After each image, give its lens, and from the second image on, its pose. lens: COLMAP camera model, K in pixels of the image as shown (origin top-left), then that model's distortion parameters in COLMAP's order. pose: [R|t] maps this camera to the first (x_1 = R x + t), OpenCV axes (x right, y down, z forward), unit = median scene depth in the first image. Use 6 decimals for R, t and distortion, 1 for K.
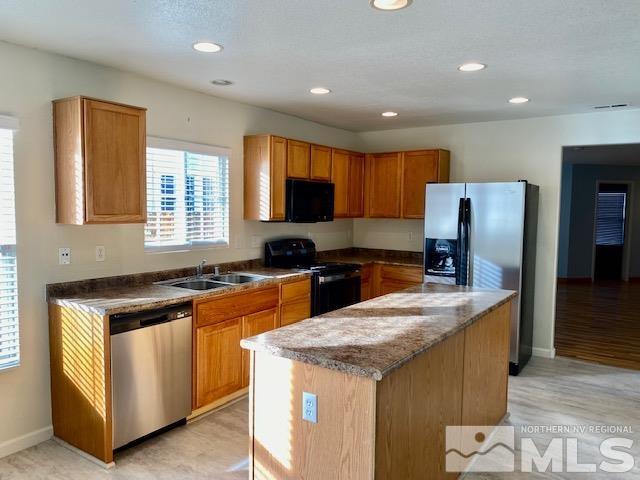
lens RADIAL K [[490.8, 0, 316.1], [0, 490.8, 243.8], [0, 0, 1]] dist [0.053813, -0.087597]
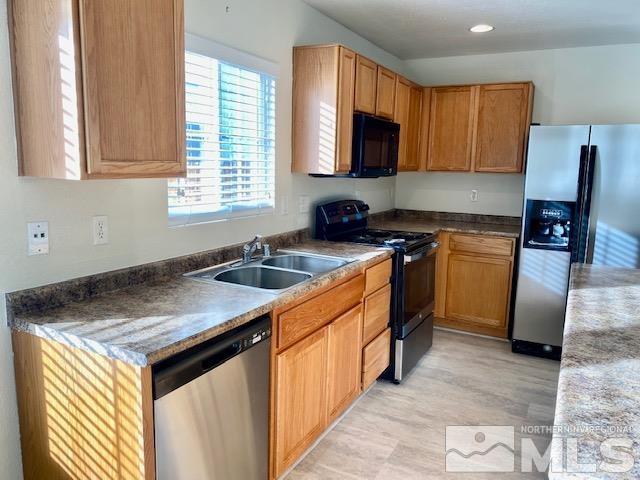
lens RADIAL K [[487.4, 0, 319.4], [0, 487.4, 237.4], [0, 0, 1]] dist [0.070521, -0.101162]
pose [[0.992486, -0.007889, 0.122100, -0.200709], [-0.002014, 0.996731, 0.080771, -0.014574], [-0.122338, -0.080410, 0.989226, 0.321626]]
